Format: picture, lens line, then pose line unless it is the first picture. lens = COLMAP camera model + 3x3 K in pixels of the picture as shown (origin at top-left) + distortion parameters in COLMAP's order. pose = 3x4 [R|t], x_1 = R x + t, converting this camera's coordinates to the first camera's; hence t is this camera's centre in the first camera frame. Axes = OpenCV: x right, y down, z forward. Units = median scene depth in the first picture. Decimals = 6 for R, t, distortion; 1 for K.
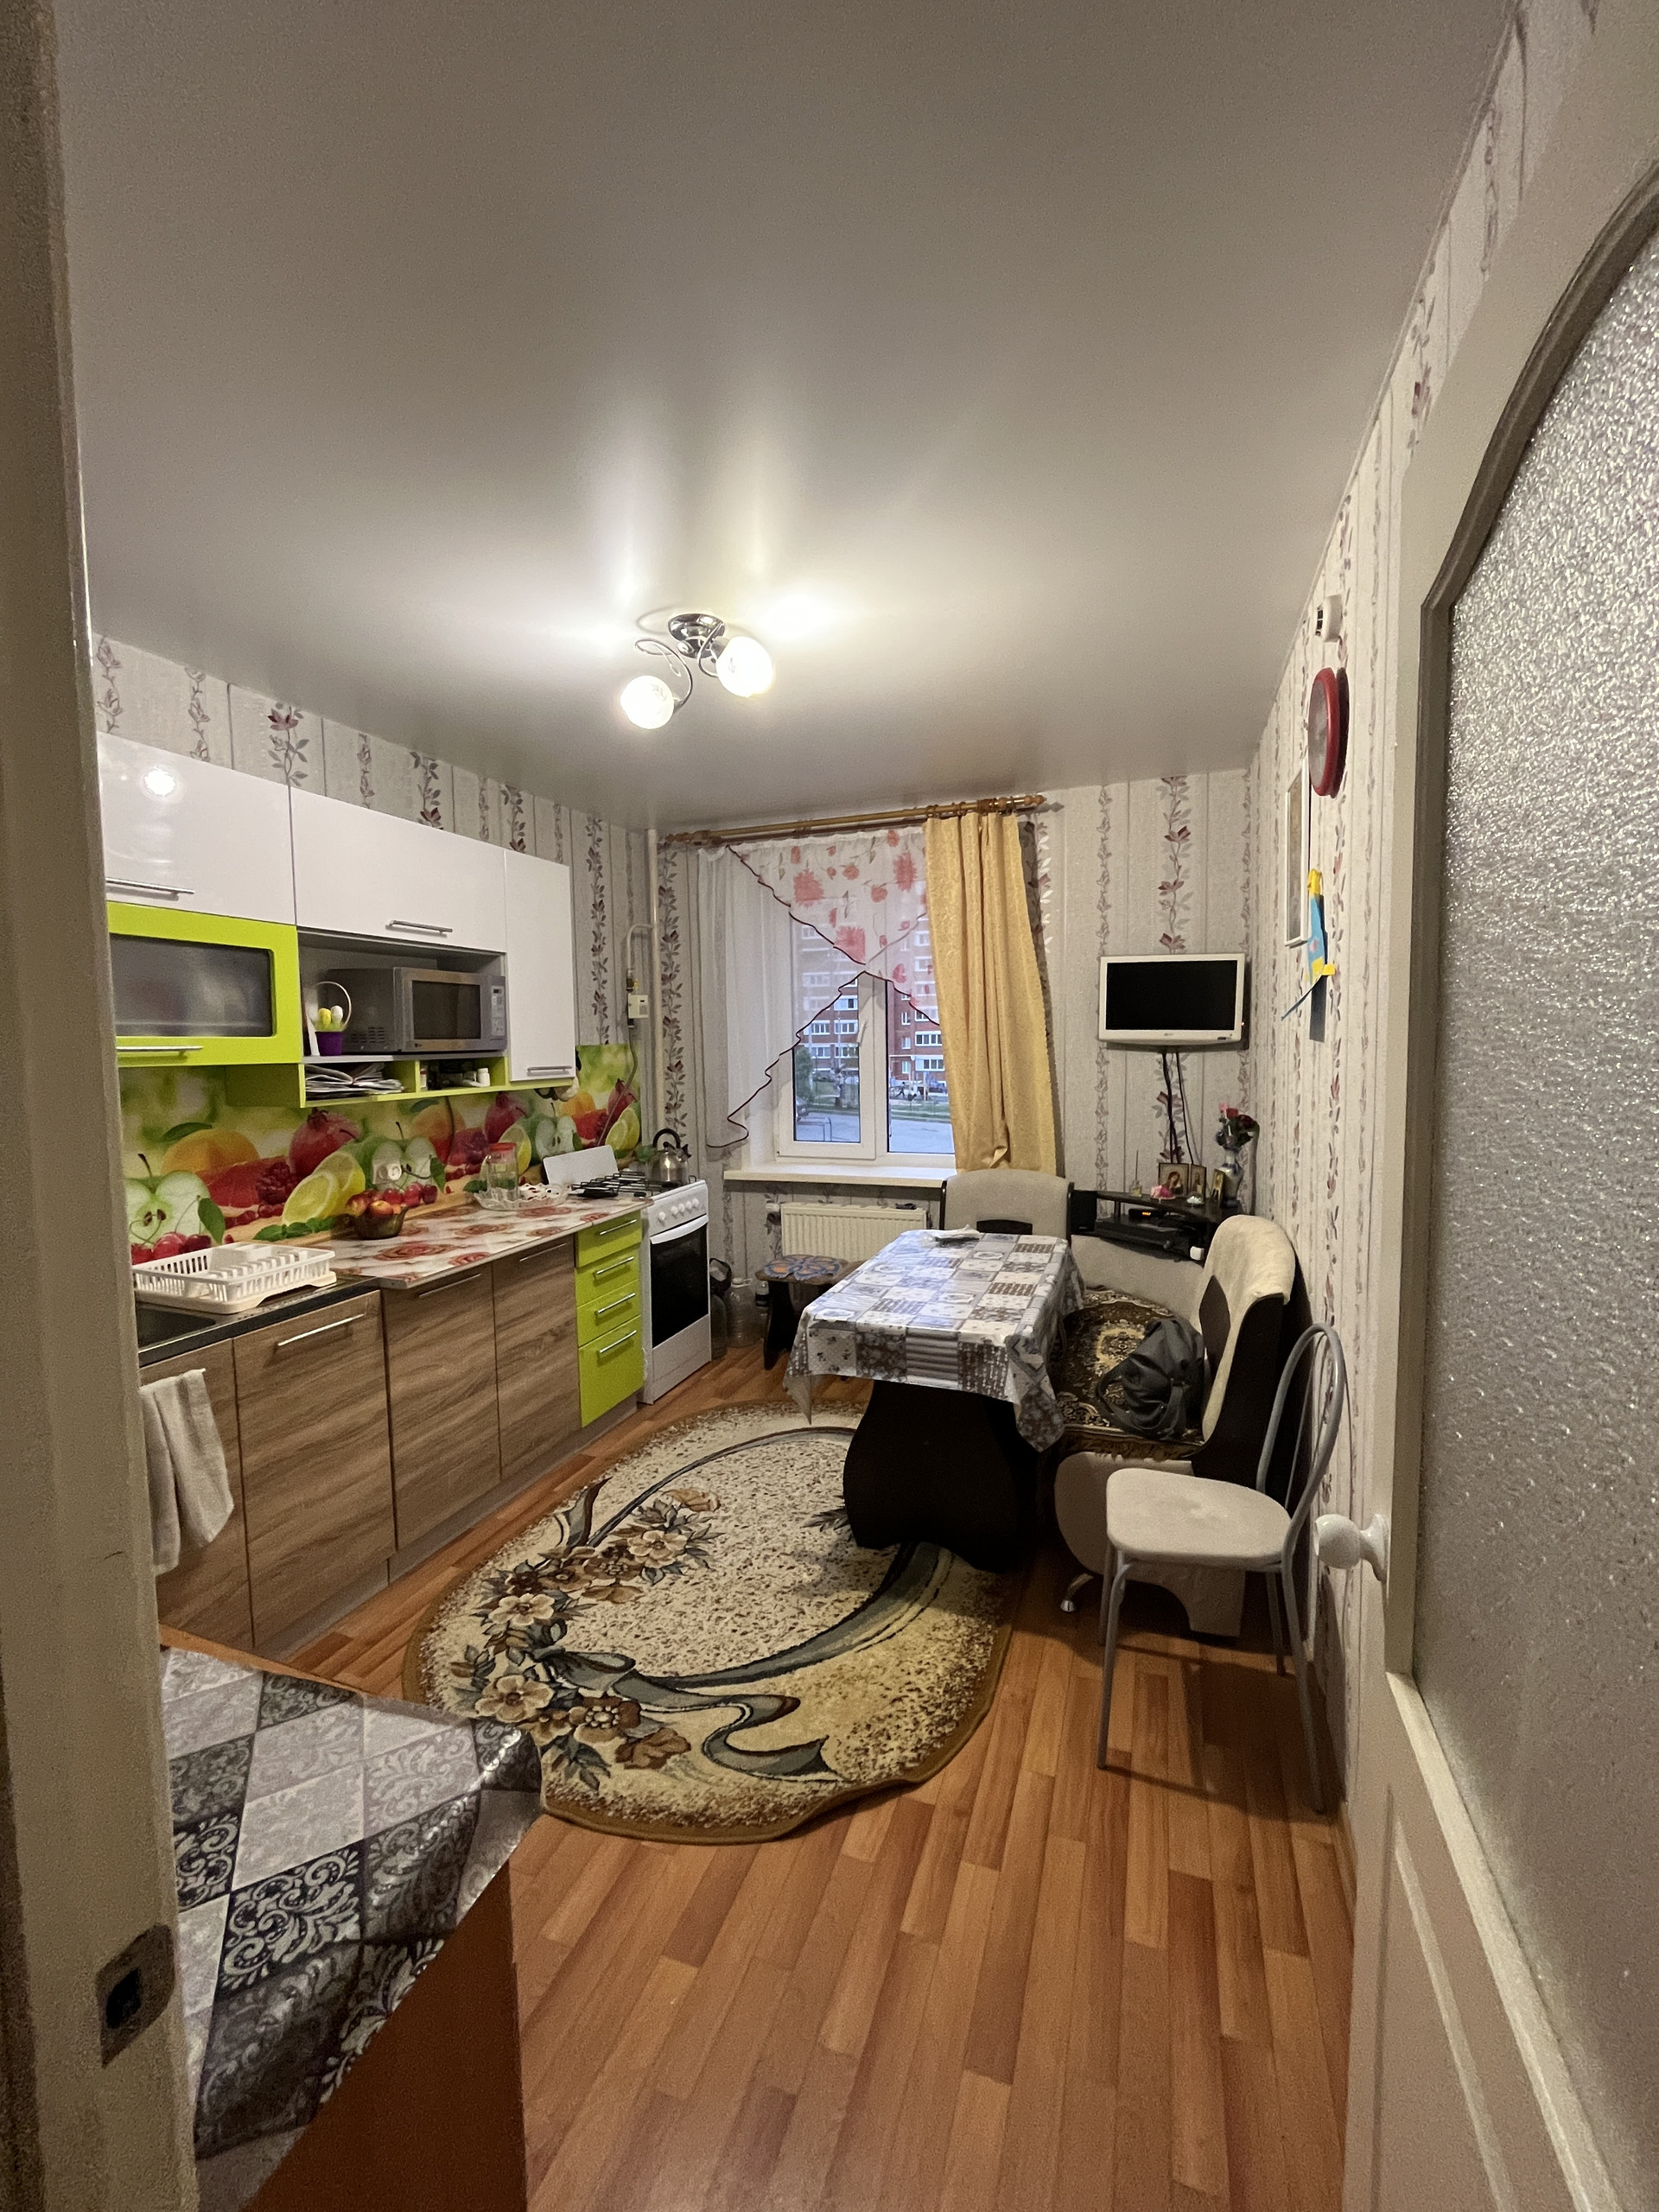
lens RADIAL K [[883.2, 0, 829.5], [0, 883.2, 1106.0], [0, 0, 1]] dist [-0.001247, -0.000267]
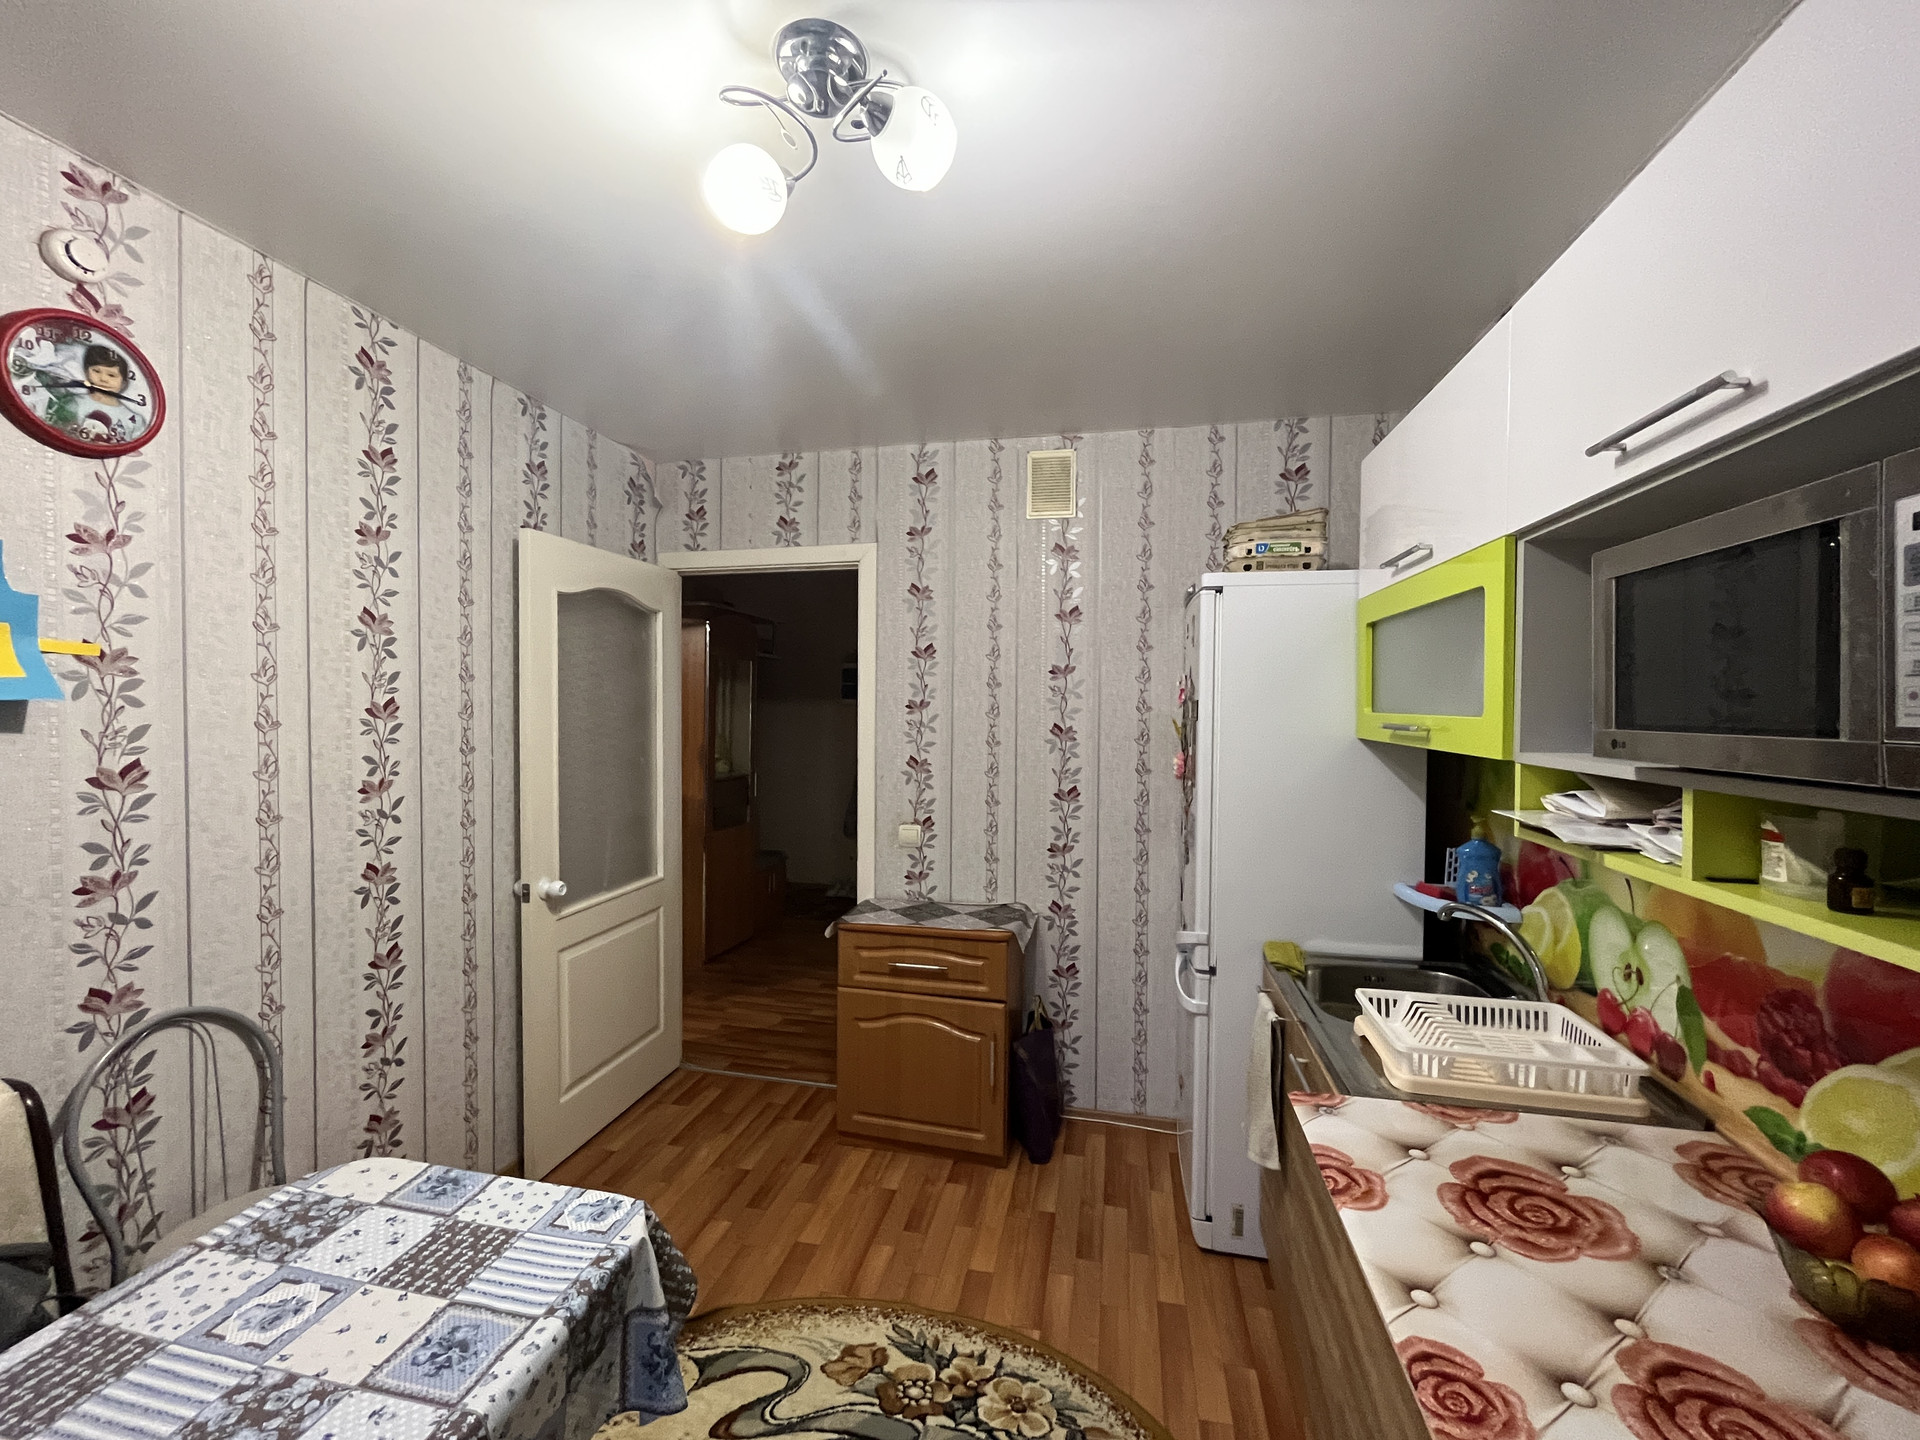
lens RADIAL K [[766.6, 0, 960.0], [0, 766.6, 720.0], [0, 0, 1]] dist [-0.001247, -0.000267]
pose [[-0.989321, 0.011021, -0.145336, -0.184065], [-0.002930, 0.995432, 0.095431, -0.150083], [0.145723, 0.094838, -0.984769, 1.744529]]
